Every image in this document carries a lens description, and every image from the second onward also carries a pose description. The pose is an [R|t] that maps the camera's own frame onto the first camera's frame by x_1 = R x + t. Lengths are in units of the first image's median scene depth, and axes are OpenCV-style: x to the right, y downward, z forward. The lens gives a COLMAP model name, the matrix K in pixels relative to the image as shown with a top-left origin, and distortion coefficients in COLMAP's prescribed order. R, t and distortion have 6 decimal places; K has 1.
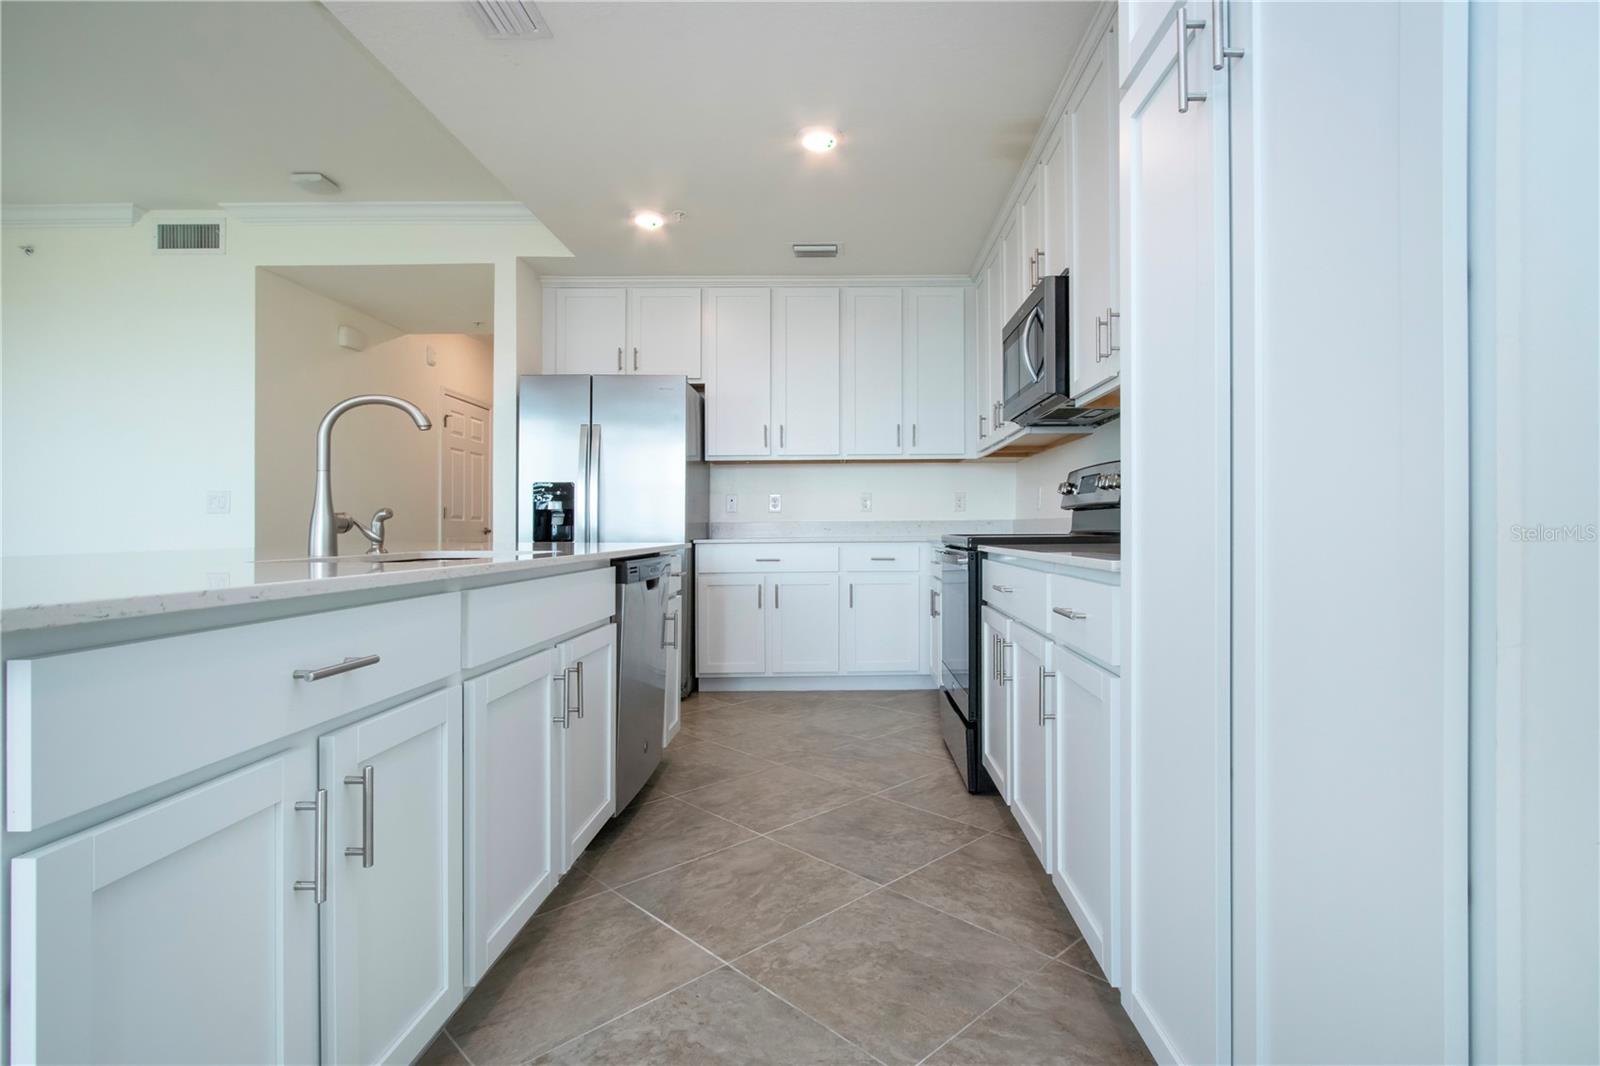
lens RADIAL K [[769.9, 0, 867.7], [0, 769.9, 528.1], [0, 0, 1]] dist [-0.000448, 0.000392]
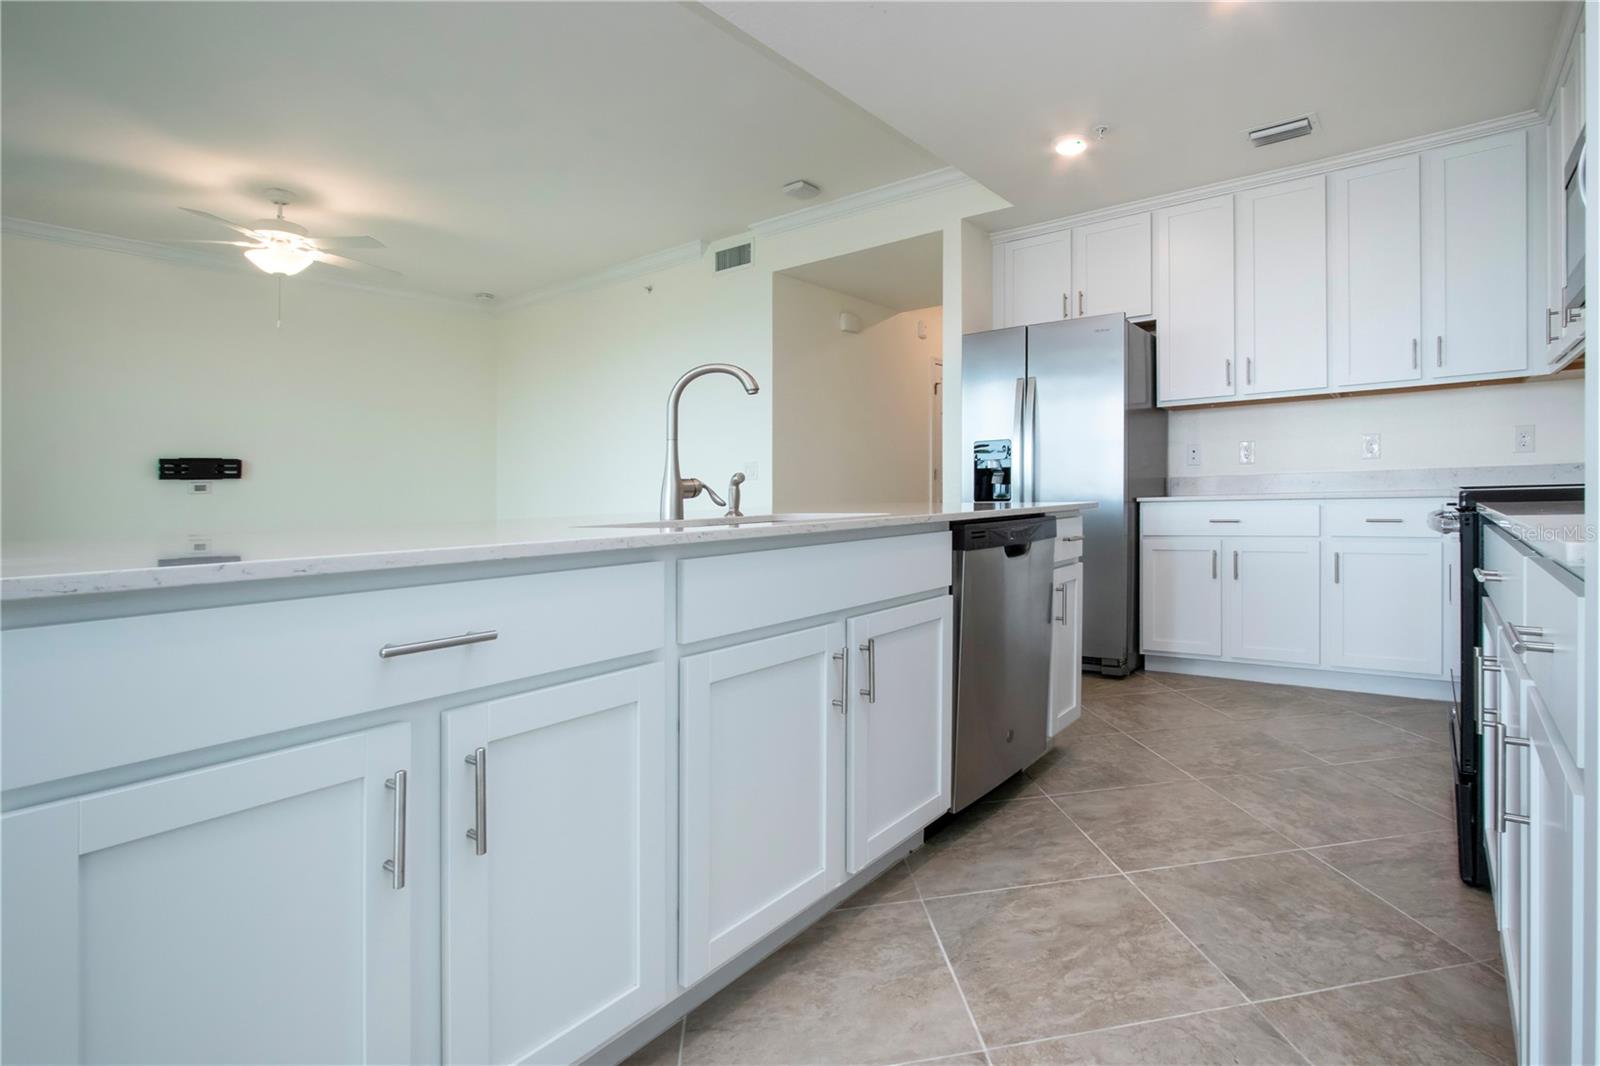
lens RADIAL K [[786.9, 0, 926.6], [0, 786.9, 491.9], [0, 0, 1]] dist [-0.005493, -0.000875]
pose [[0.827086, -0.014768, -0.561882, 0.108799], [0.020239, 0.999789, 0.003513, 0.000852], [0.561712, -0.014277, 0.827210, 0.160152]]
